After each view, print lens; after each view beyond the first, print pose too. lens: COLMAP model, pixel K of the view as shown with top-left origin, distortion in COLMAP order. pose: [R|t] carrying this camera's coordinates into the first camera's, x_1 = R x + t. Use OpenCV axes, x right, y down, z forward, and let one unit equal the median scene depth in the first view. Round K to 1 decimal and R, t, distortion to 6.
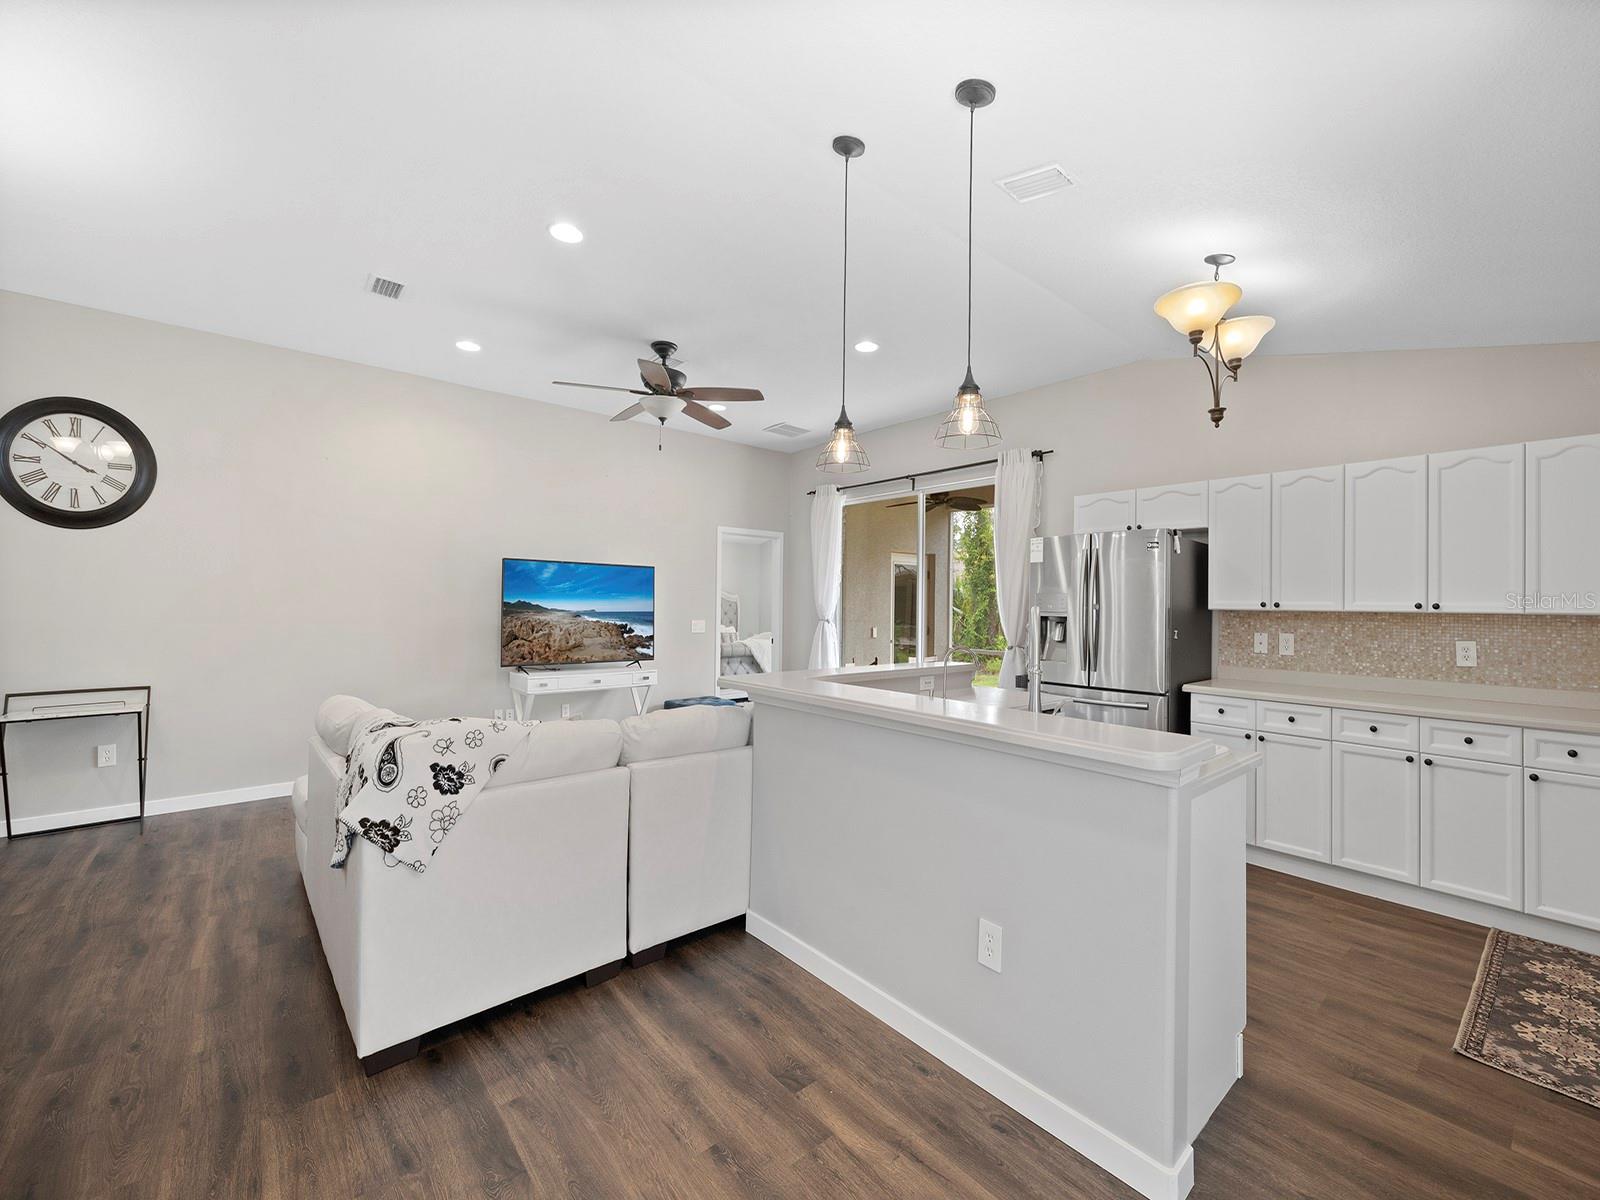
lens RADIAL K [[653.3, 0, 796.1], [0, 653.3, 593.7], [0, 0, 1]] dist [-0.003260, -0.000706]
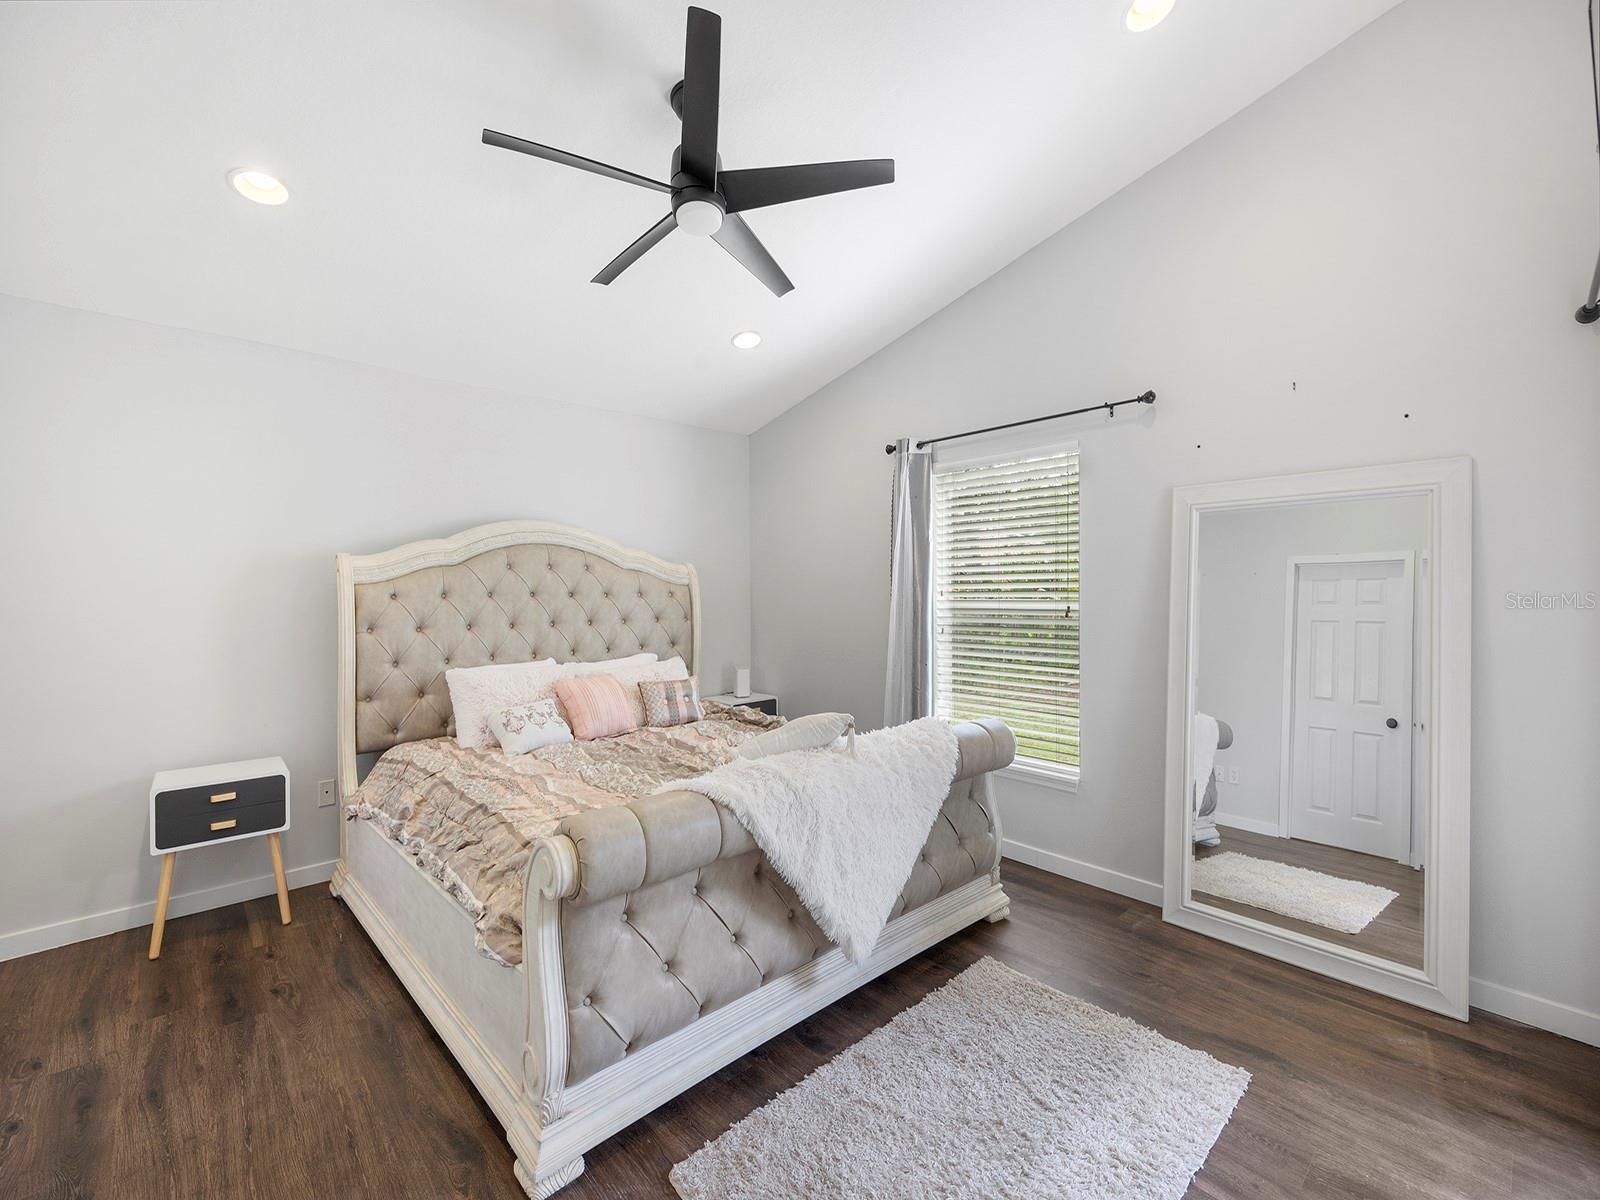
lens RADIAL K [[653.3, 0, 801.8], [0, 653.3, 598.7], [0, 0, 1]] dist [-0.003260, -0.000706]
pose [[0.998234, -0.012434, 0.058080, -0.055116], [0.010966, 0.999614, 0.025534, 0.013259], [-0.058375, -0.024852, 0.997985, 0.687625]]
